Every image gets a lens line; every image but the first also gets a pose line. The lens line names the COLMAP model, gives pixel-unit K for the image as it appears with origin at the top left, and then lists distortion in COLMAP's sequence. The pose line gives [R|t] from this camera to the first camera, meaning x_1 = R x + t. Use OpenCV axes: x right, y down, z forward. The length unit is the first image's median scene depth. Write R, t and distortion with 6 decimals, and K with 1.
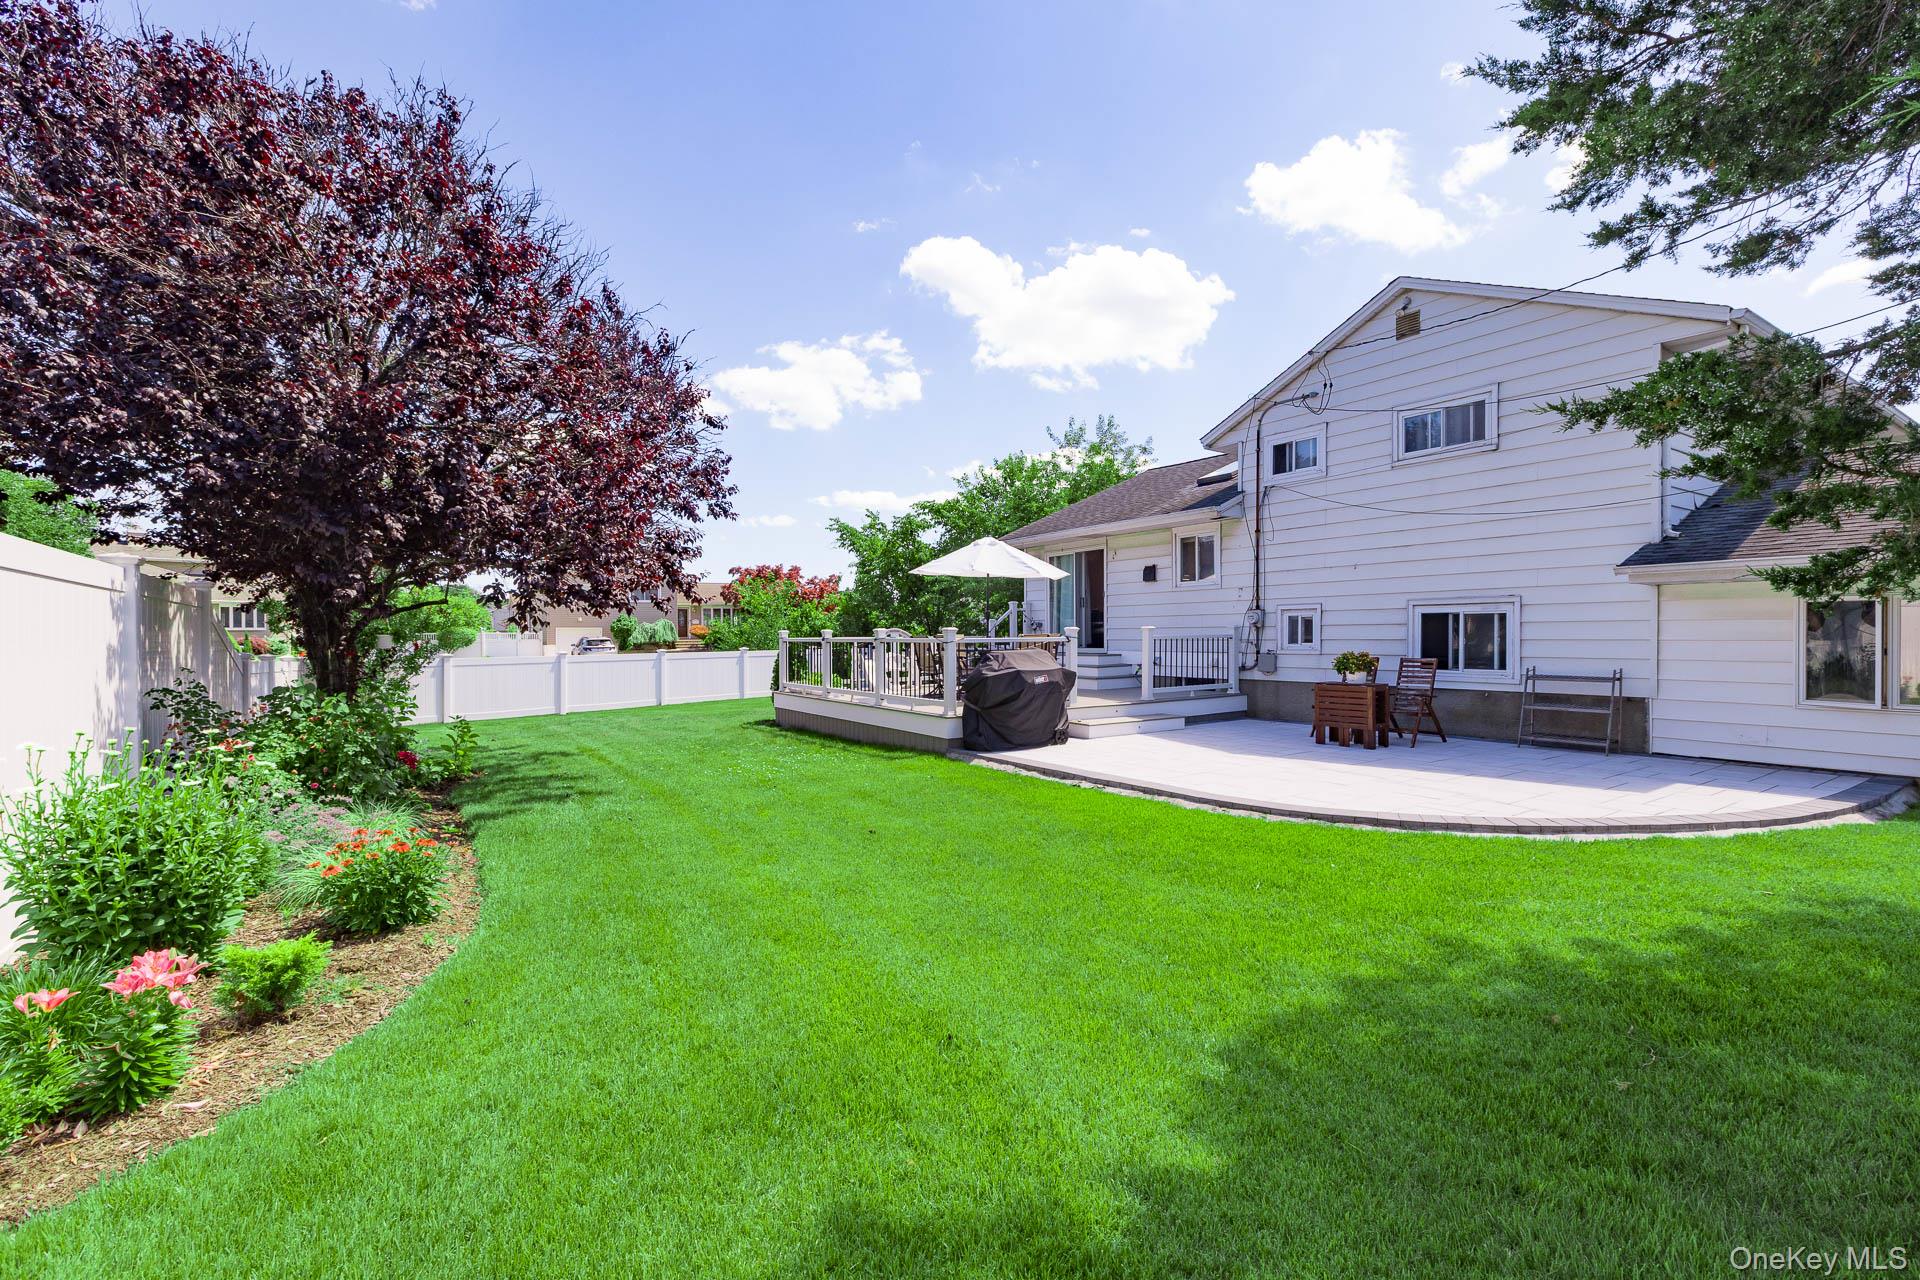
lens RADIAL K [[842.8, 0, 953.4], [0, 842.8, 638.2], [0, 0, 1]] dist [0.004522, 0.000339]
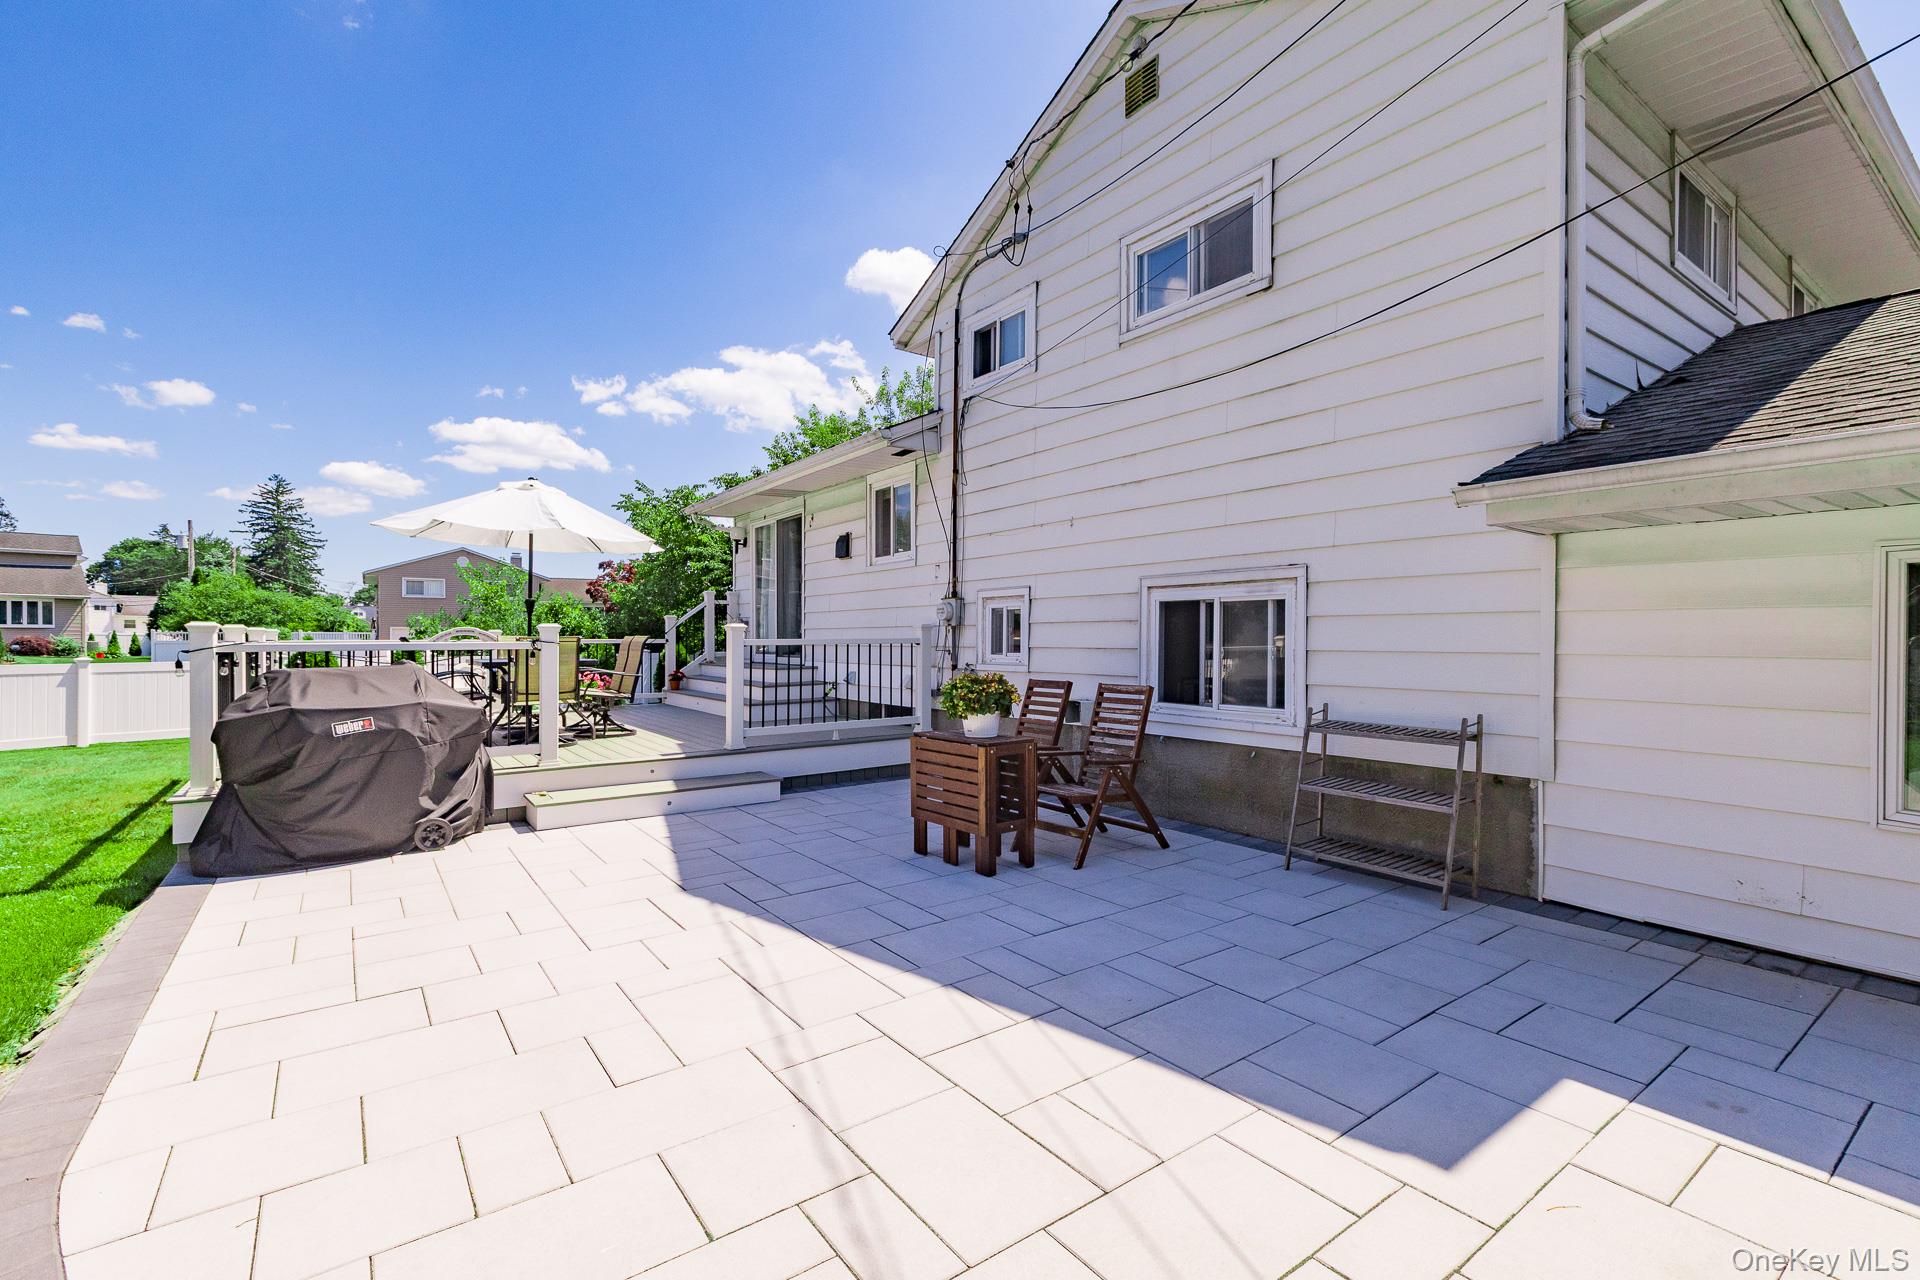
lens RADIAL K [[842.8, 0, 964.6], [0, 842.8, 638.5], [0, 0, 1]] dist [0.004522, 0.000339]
pose [[0.997176, 0.008197, 0.074647, 0.379804], [-0.007649, 0.999942, -0.007636, 0.000489], [-0.074706, 0.007044, 0.997181, 0.449670]]
